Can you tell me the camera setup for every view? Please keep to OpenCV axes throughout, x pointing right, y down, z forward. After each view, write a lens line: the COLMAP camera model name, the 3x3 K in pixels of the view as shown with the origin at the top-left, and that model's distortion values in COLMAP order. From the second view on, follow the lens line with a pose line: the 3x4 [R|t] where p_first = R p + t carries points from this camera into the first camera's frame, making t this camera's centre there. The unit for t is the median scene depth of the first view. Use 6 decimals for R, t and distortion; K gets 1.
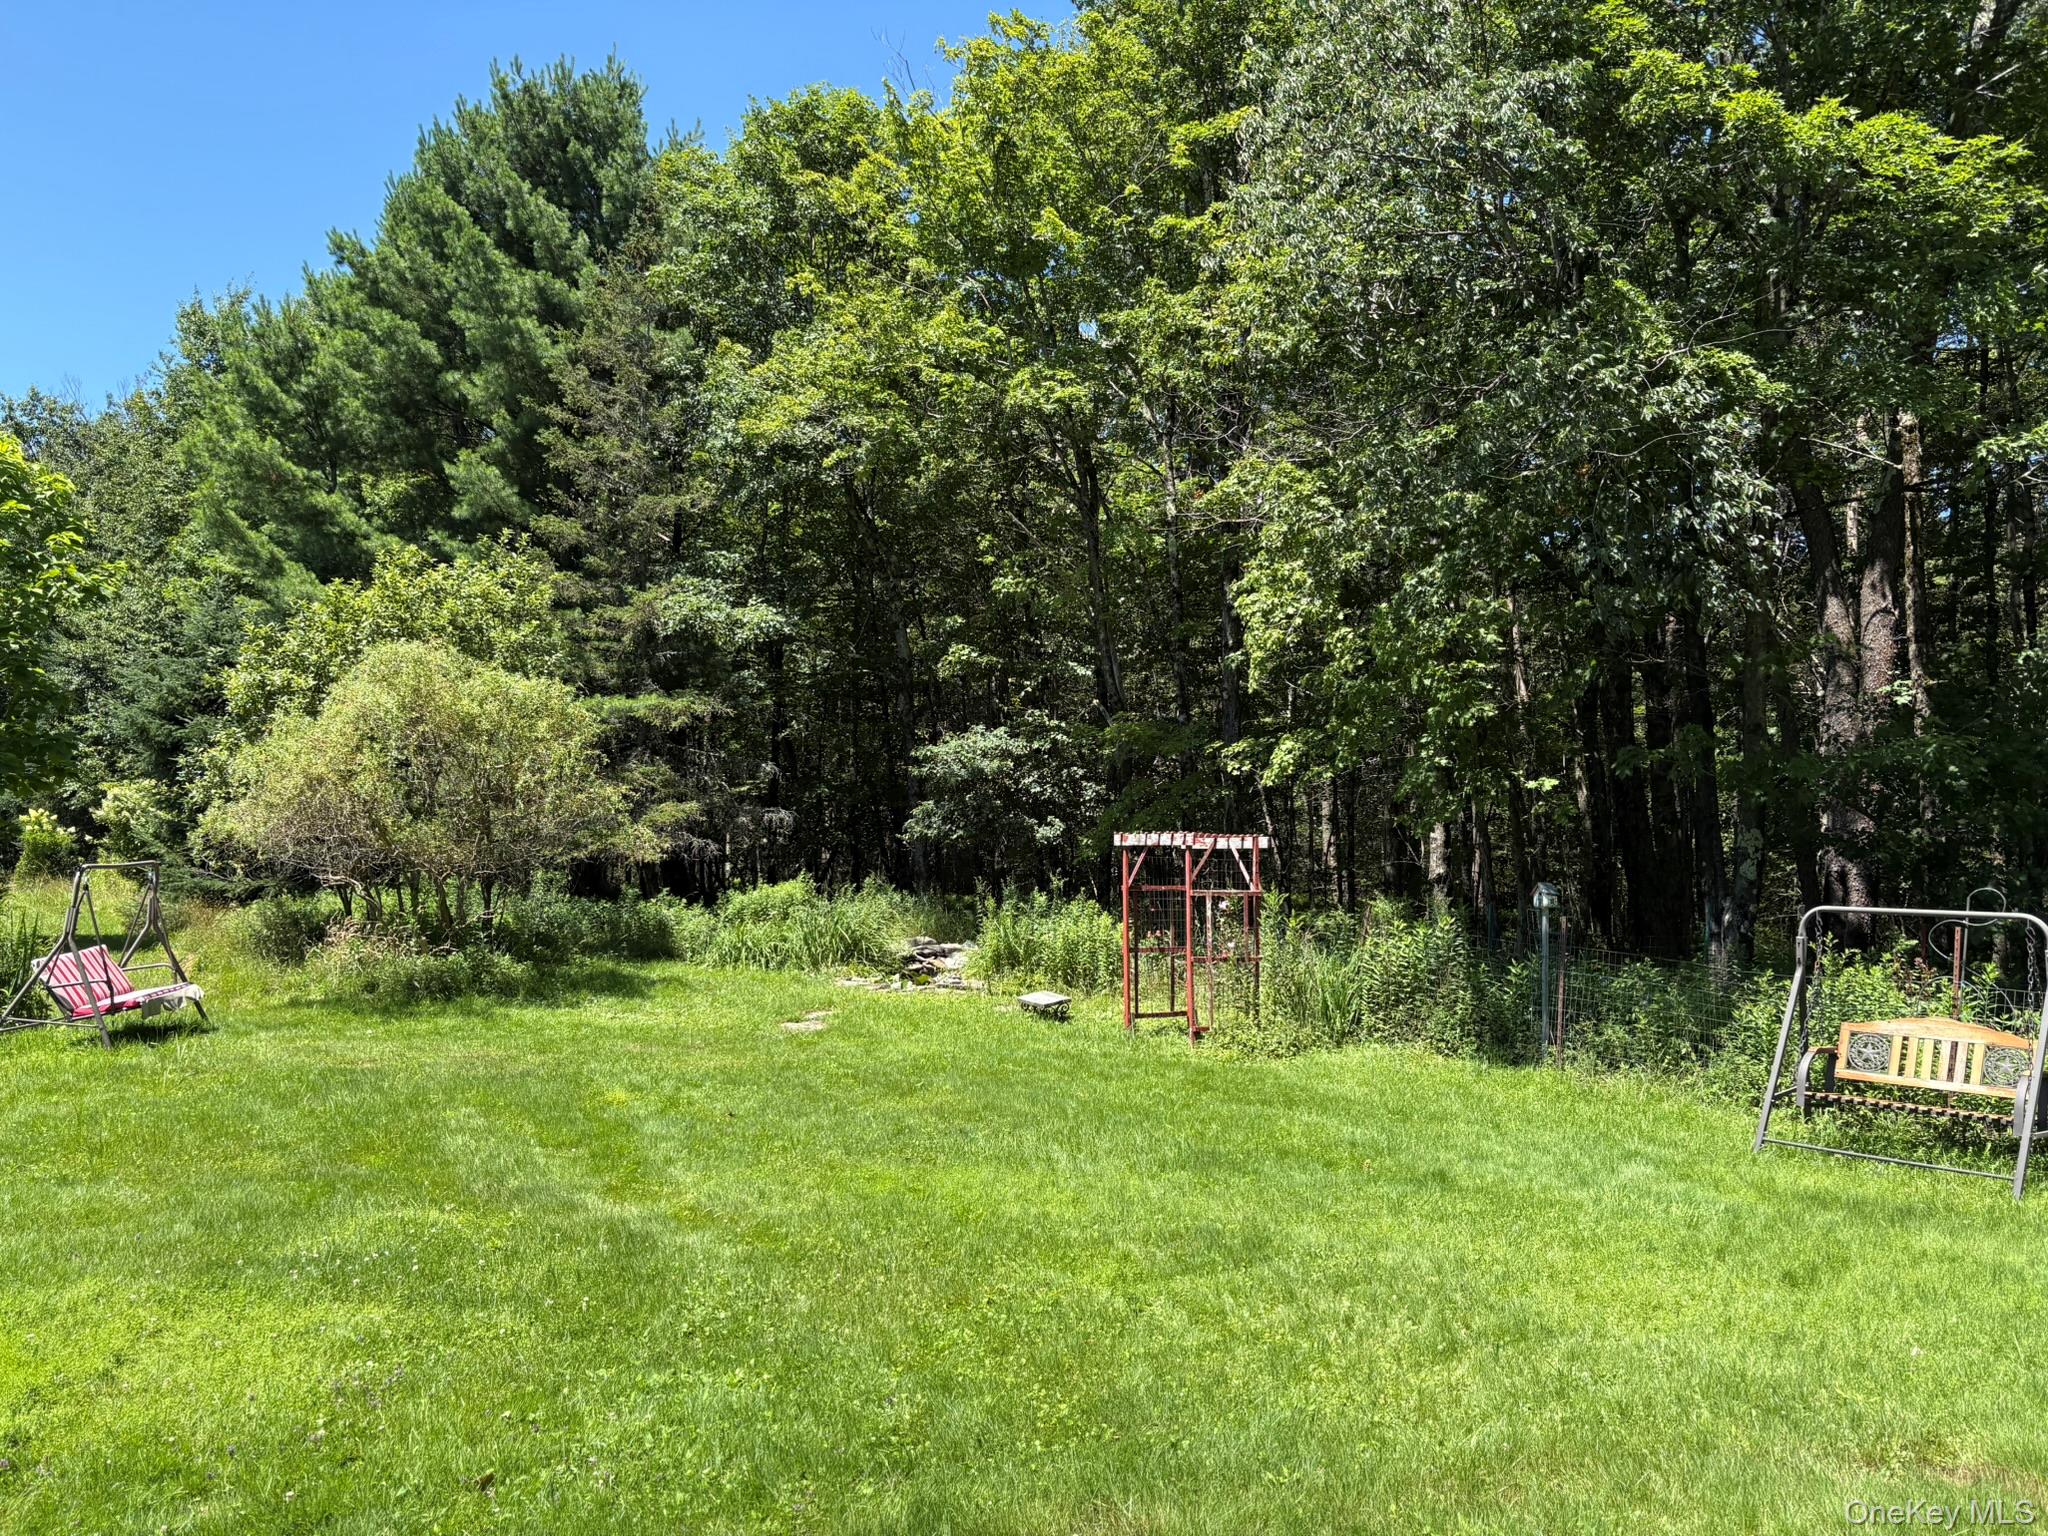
lens RADIAL K [[1499.8, 0, 1058.1], [0, 1499.8, 768.6], [0, 0, 1]] dist [0.082144, -0.101277]
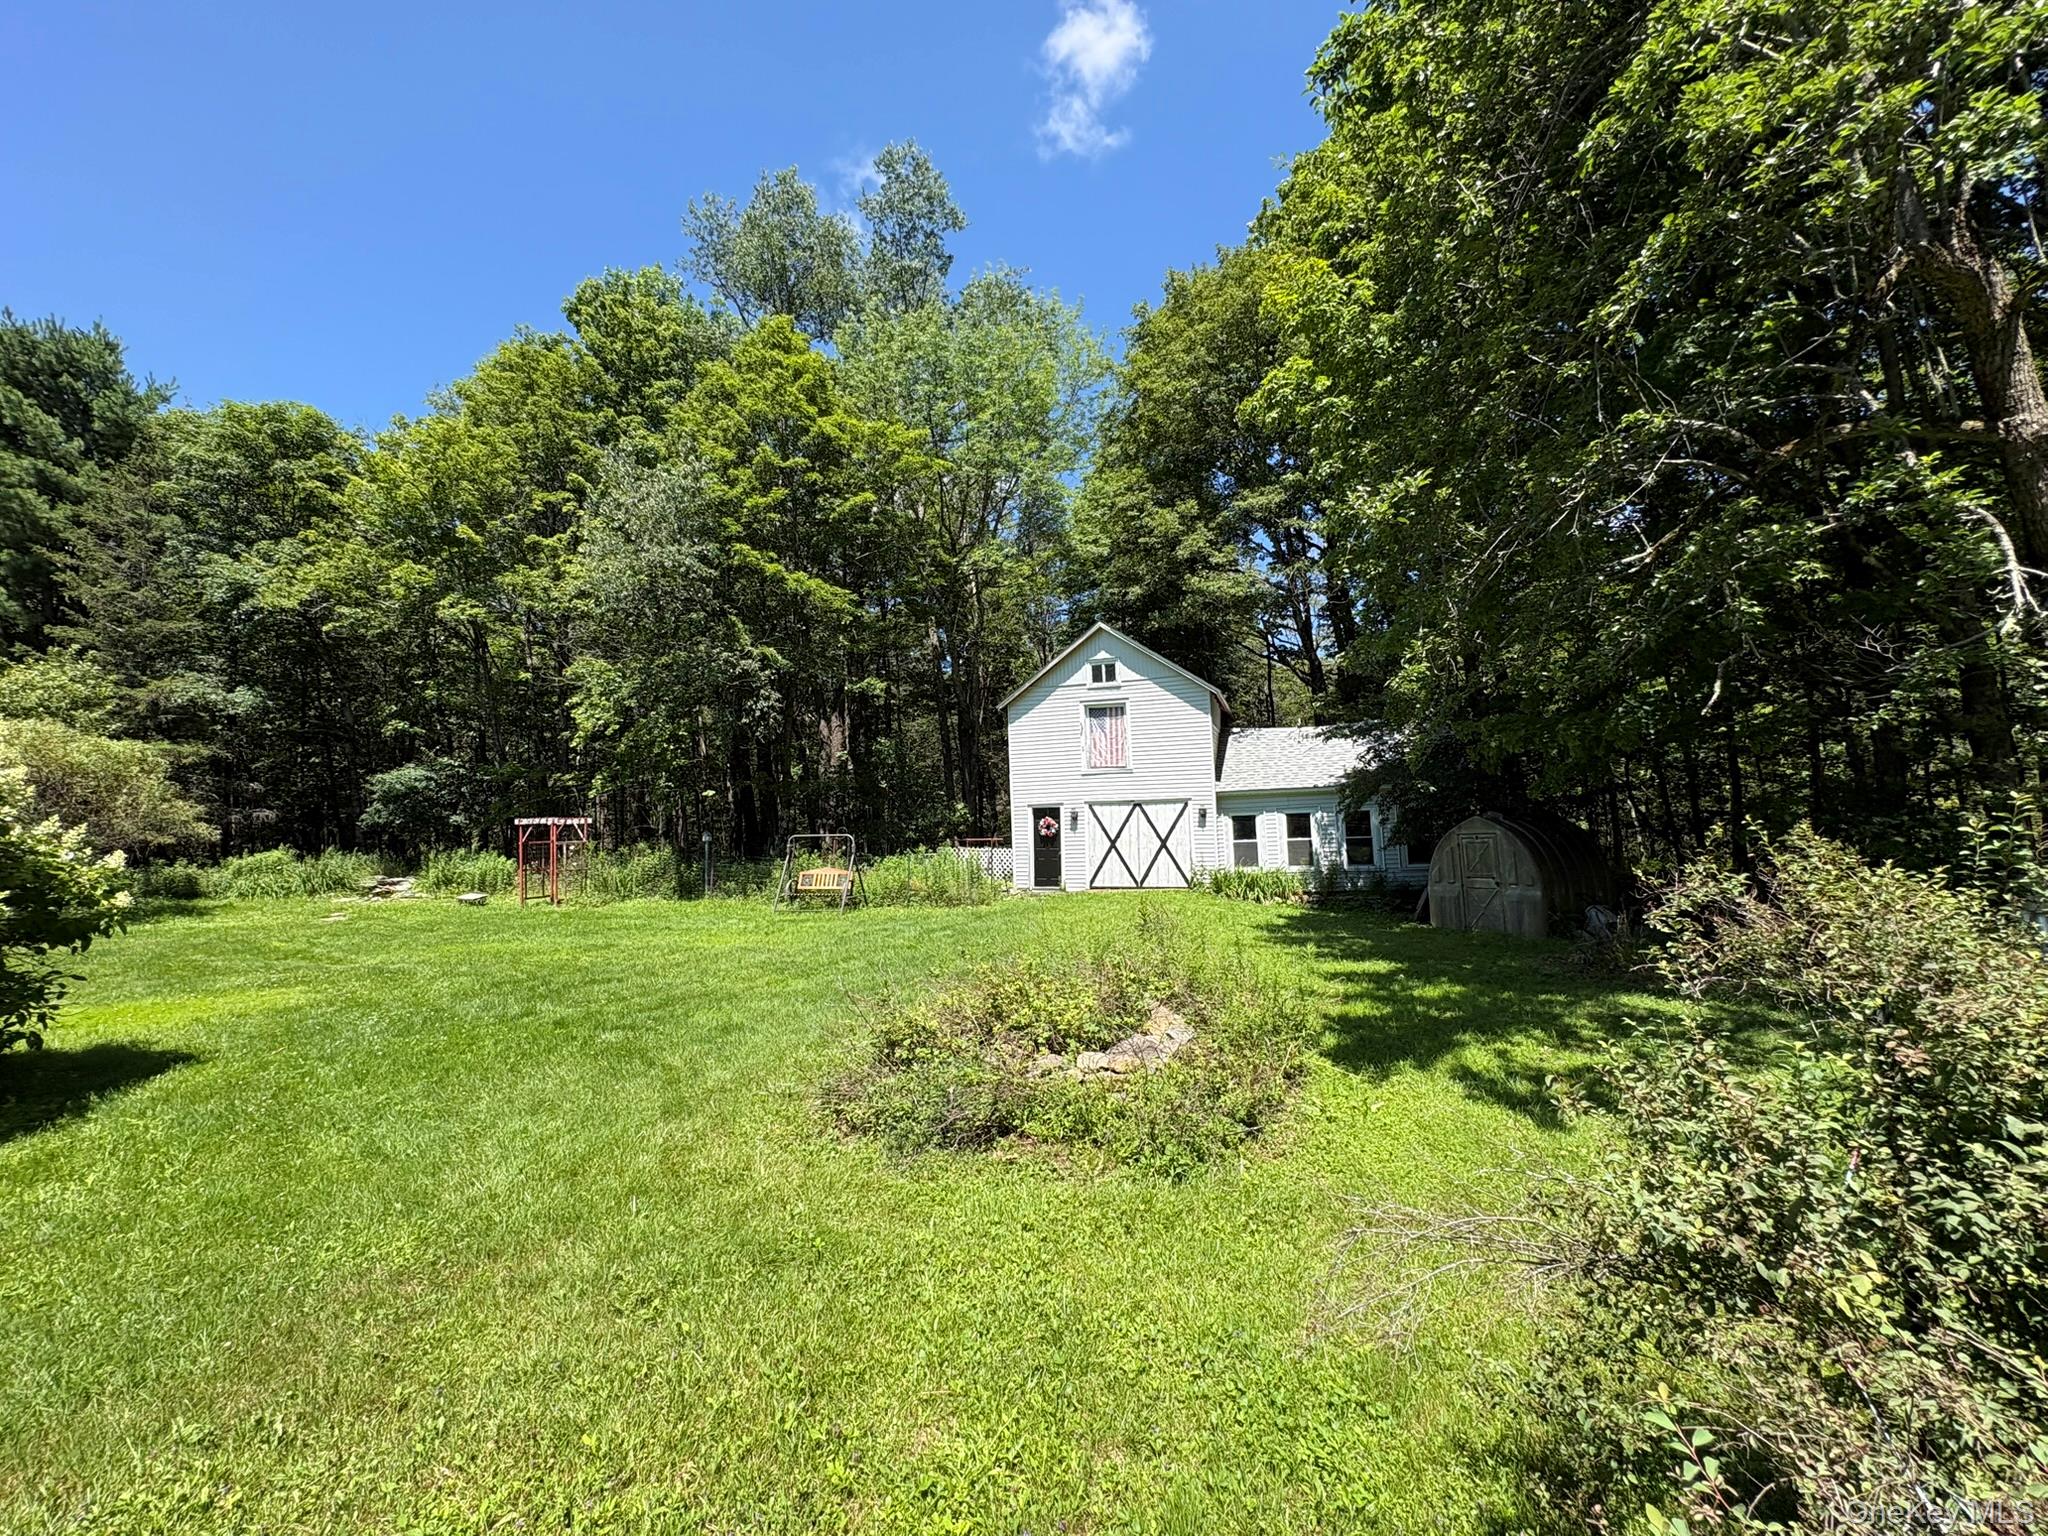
lens RADIAL K [[789.2, 0, 1021.9], [0, 789.2, 776.3], [0, 0, 1]] dist [-0.011587, -0.000313]
pose [[0.782788, -0.000453, 0.622288, -0.077591], [-0.000414, 0.999999, 0.001249, -0.017927], [-0.622288, -0.001235, 0.782788, -0.312544]]
